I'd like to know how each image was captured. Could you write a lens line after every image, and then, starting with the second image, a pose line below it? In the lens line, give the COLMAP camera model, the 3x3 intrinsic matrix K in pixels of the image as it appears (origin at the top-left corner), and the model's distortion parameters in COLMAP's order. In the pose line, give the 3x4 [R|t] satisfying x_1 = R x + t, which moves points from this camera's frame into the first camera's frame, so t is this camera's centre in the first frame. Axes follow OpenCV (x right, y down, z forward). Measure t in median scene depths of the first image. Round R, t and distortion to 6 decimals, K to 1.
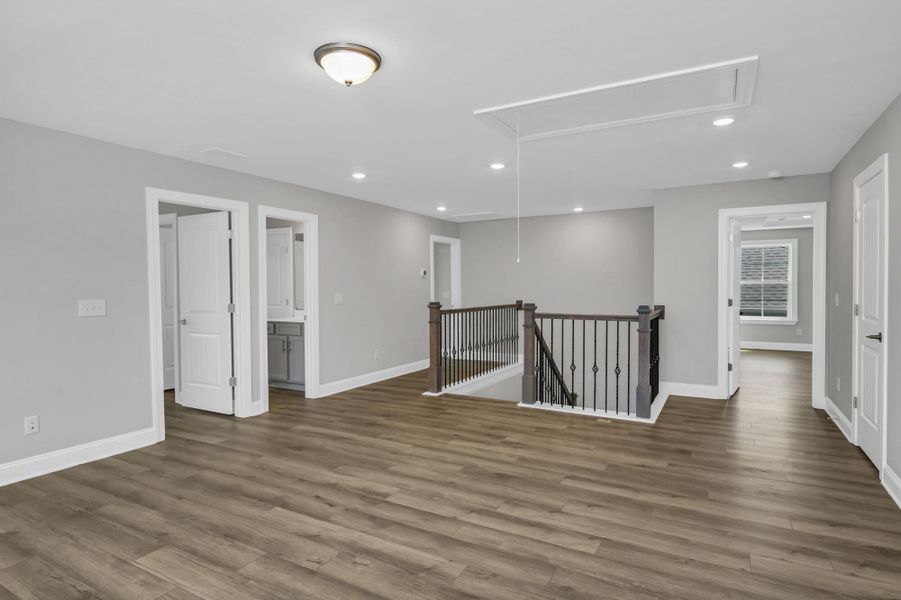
lens RADIAL K [[484.2, 0, 450.5], [0, 484.2, 300.0], [0, 0, 1]] dist [-0.000514, 0.000167]
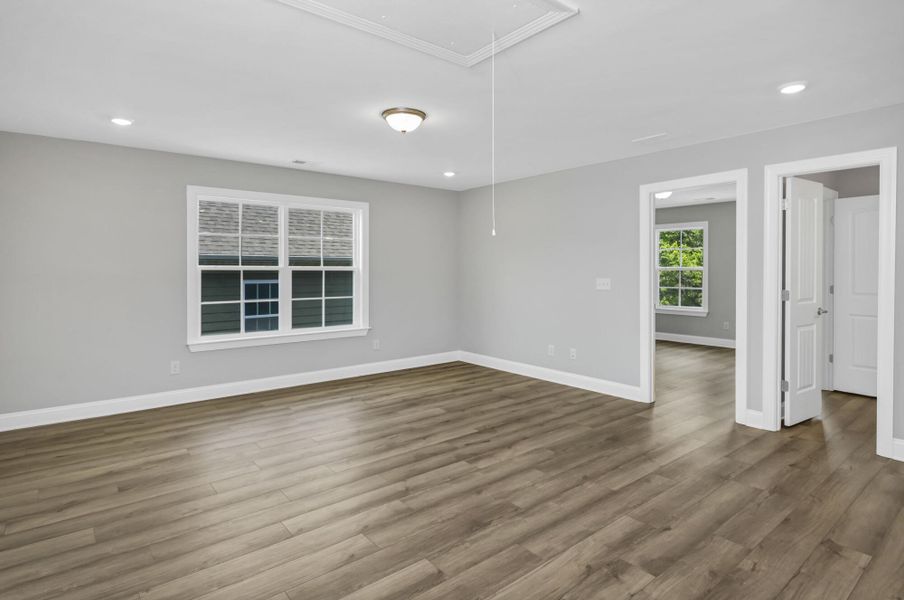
lens RADIAL K [[485.6, 0, 451.3], [0, 485.6, 265.1], [0, 0, 1]] dist [0.001043, -0.000150]
pose [[-0.367155, -0.001691, -0.930158, 0.826883], [-0.022821, 0.999714, 0.007191, -0.045246], [0.929880, 0.023868, -0.367088, 1.229937]]
